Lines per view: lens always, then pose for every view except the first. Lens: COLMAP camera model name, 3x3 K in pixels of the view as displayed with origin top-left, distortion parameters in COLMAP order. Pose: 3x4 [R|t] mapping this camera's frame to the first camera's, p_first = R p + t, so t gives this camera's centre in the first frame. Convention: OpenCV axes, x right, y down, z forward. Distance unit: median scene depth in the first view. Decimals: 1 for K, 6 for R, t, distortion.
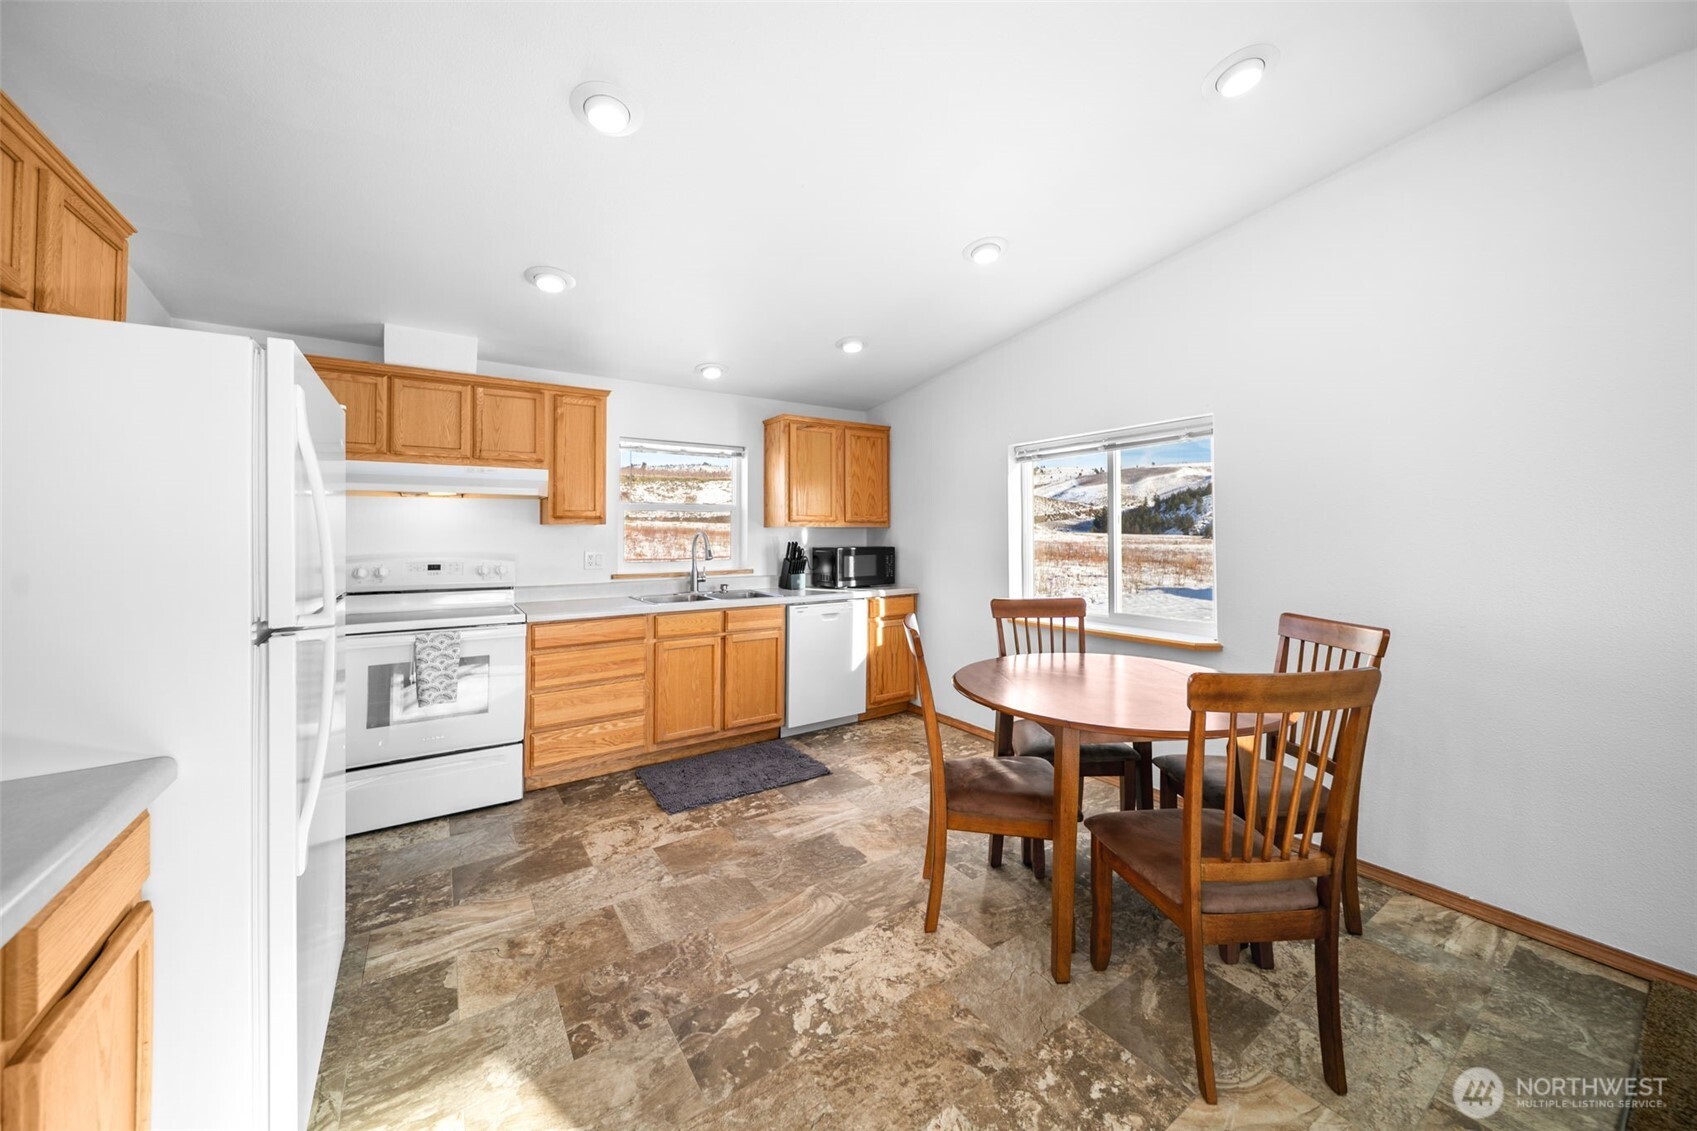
lens RADIAL K [[623.1, 0, 848.5], [0, 623.1, 564.1], [0, 0, 1]] dist [0.004369, 0.000266]
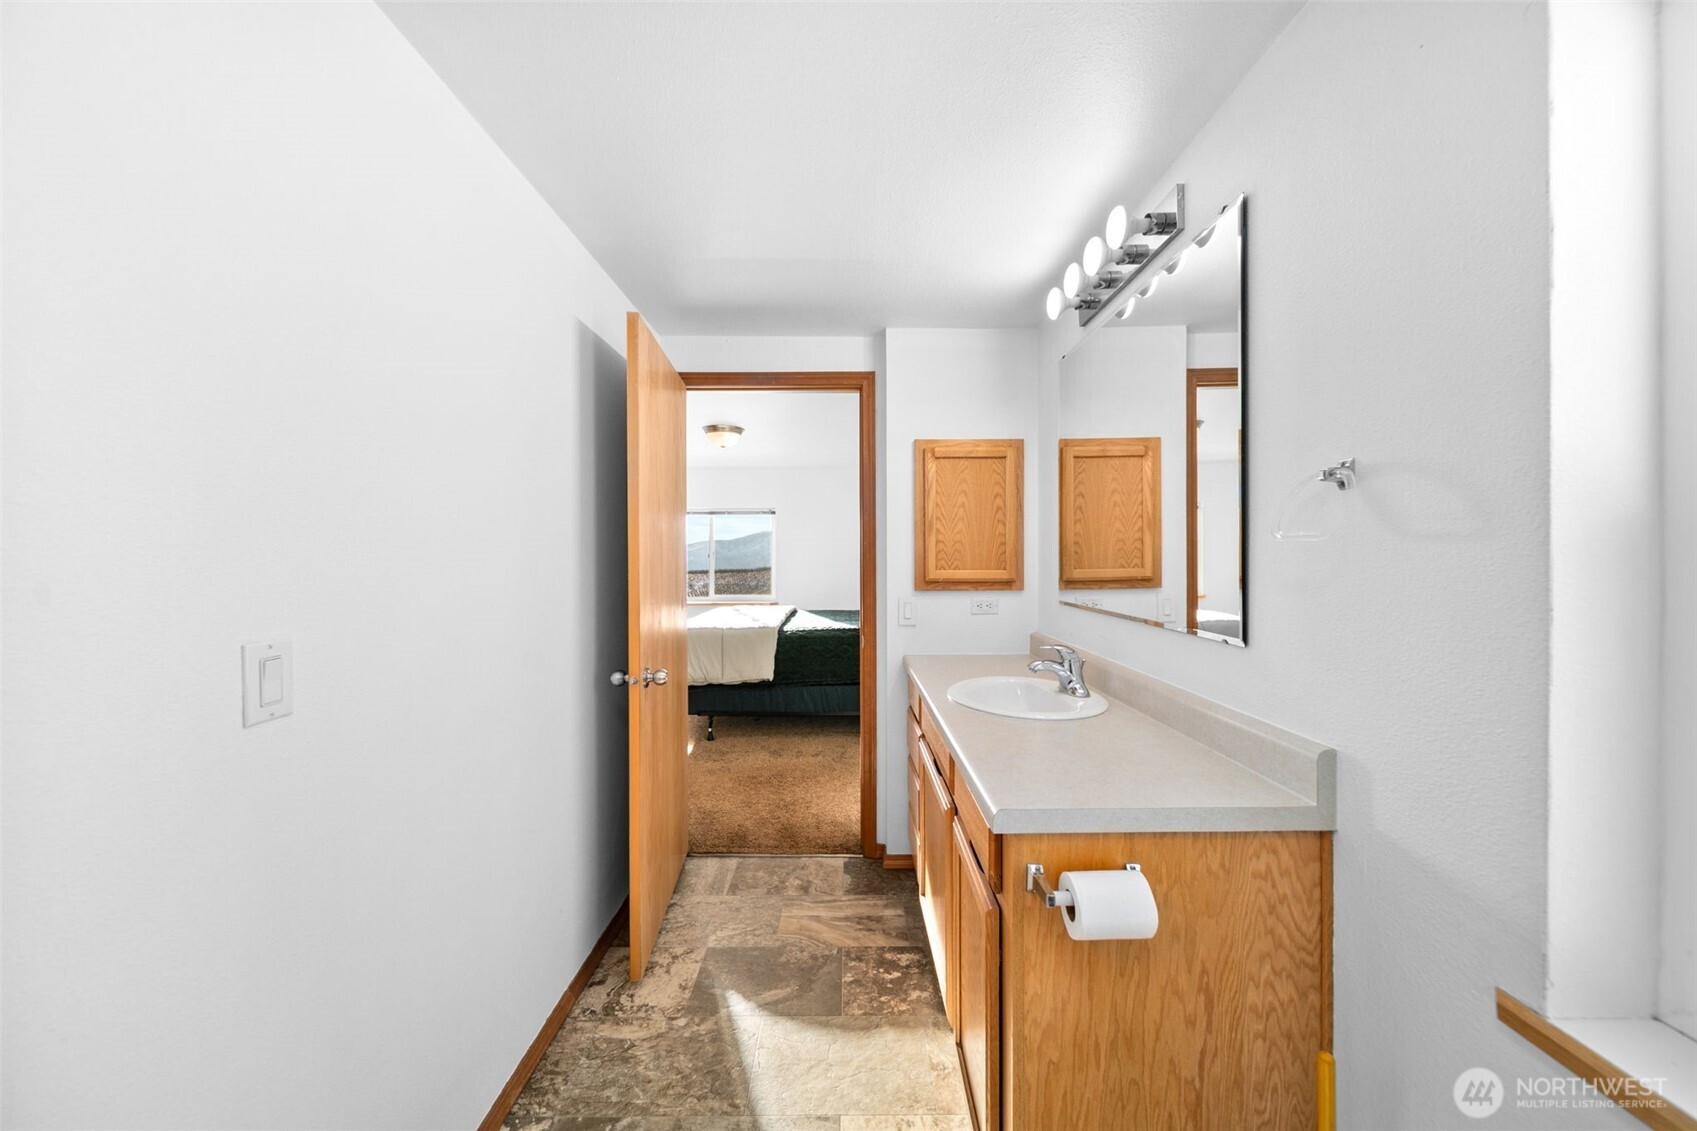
lens RADIAL K [[623.1, 0, 855.6], [0, 623.1, 555.1], [0, 0, 1]] dist [0.004369, 0.000266]
pose [[-0.840097, 0.018237, 0.542129, -0.797571], [0.044041, 0.998428, 0.034660, -0.063691], [-0.540645, 0.052994, -0.839580, 1.190524]]
